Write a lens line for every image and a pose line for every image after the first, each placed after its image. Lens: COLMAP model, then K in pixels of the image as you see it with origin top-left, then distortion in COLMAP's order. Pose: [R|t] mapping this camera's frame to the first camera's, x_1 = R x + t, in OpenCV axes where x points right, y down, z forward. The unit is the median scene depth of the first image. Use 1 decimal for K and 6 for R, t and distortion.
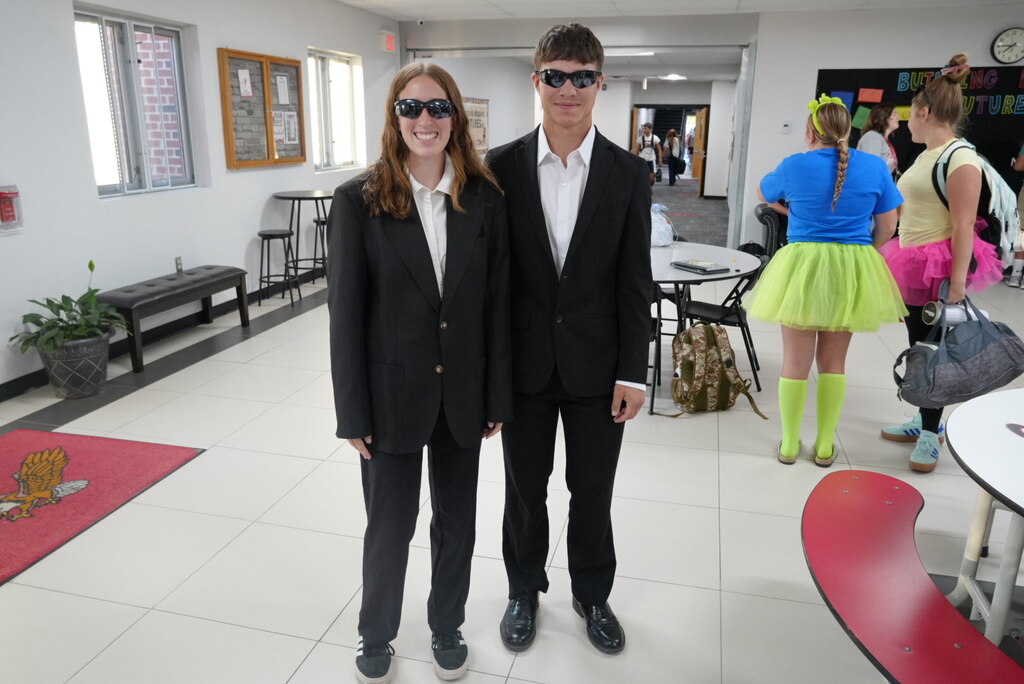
lens RADIAL K [[775.0, 0, 511.5], [0, 775.0, 343.9], [0, 0, 1]] dist [-0.043810, 0.067298]
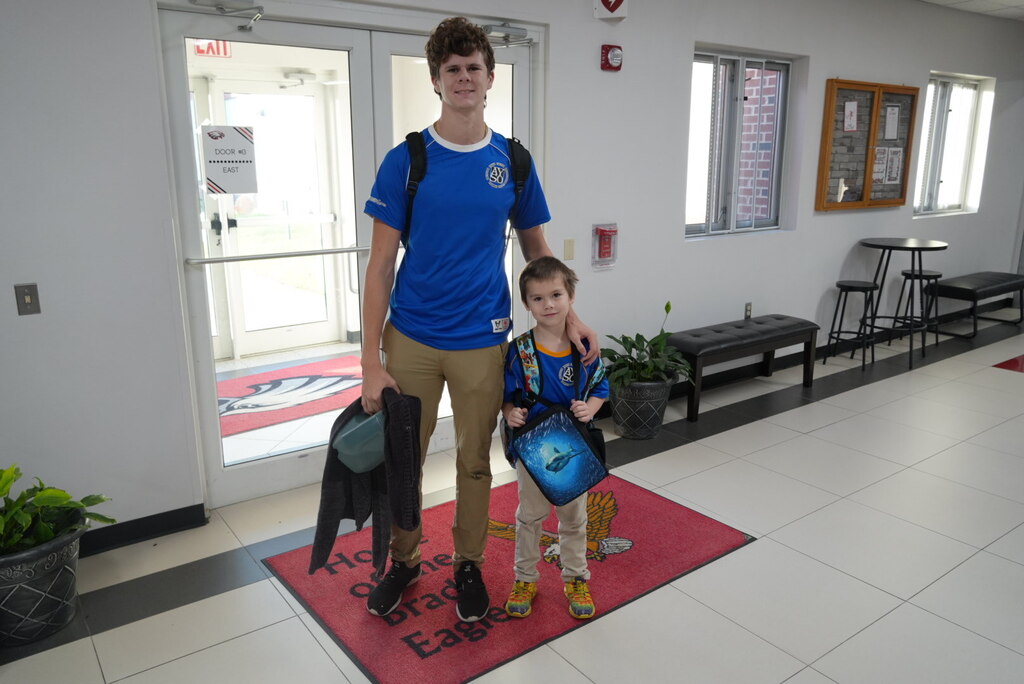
lens RADIAL K [[775.0, 0, 509.5], [0, 775.0, 346.2], [0, 0, 1]] dist [-0.043810, 0.067298]
pose [[0.773840, 0.140252, -0.617657, -0.066151], [-0.164262, 0.986250, 0.018150, -0.028272], [0.611710, 0.087412, 0.786238, 0.082236]]
